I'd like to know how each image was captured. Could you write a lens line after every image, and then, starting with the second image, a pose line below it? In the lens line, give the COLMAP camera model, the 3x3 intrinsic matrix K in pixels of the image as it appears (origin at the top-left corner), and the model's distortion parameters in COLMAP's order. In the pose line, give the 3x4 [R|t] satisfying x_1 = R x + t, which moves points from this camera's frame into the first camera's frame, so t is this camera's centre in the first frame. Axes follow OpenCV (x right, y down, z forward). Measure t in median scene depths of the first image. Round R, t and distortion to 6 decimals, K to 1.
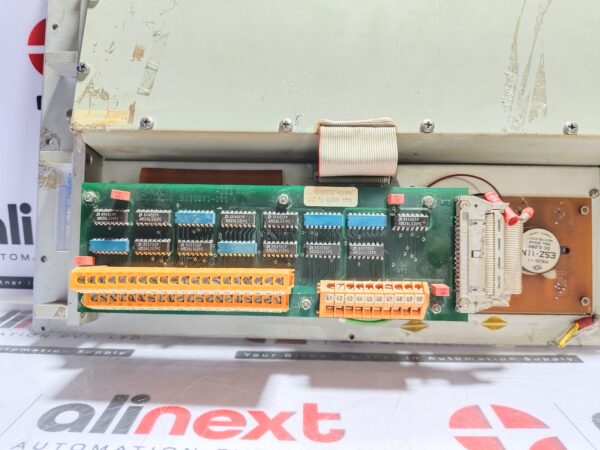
lens RADIAL K [[459.2, 0, 300.0], [0, 459.2, 225.0], [0, 0, 1]] dist [0.044170, -0.097521]
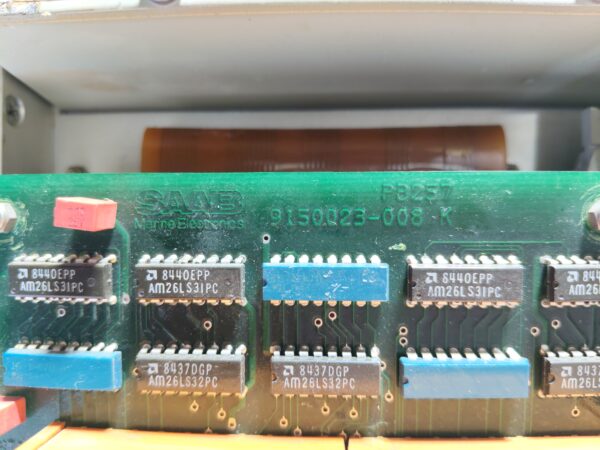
lens RADIAL K [[497.3, 0, 300.0], [0, 497.3, 225.0], [0, 0, 1]] dist [-0.053506, -0.003436]
pose [[0.999468, -0.019173, -0.026380, -0.233103], [0.020712, 0.998021, 0.059381, -0.072714], [0.025189, -0.059895, 0.997887, 0.663126]]
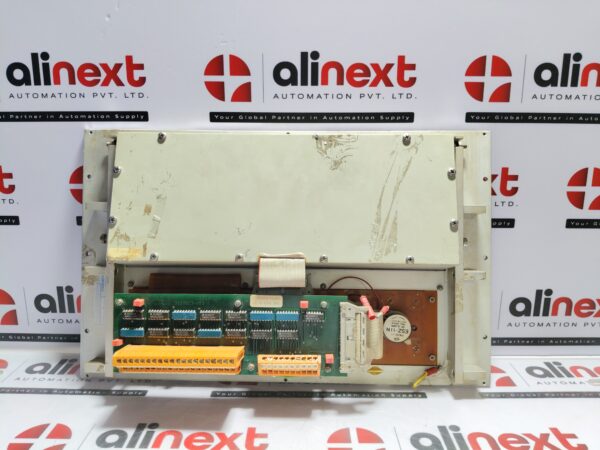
lens RADIAL K [[459.2, 0, 300.0], [0, 459.2, 225.0], [0, 0, 1]] dist [0.044170, -0.097521]
pose [[0.999939, -0.009004, 0.006350, 0.179795], [0.008843, 0.999649, 0.024968, -0.374829], [-0.006572, -0.024910, 0.999668, -0.644203]]
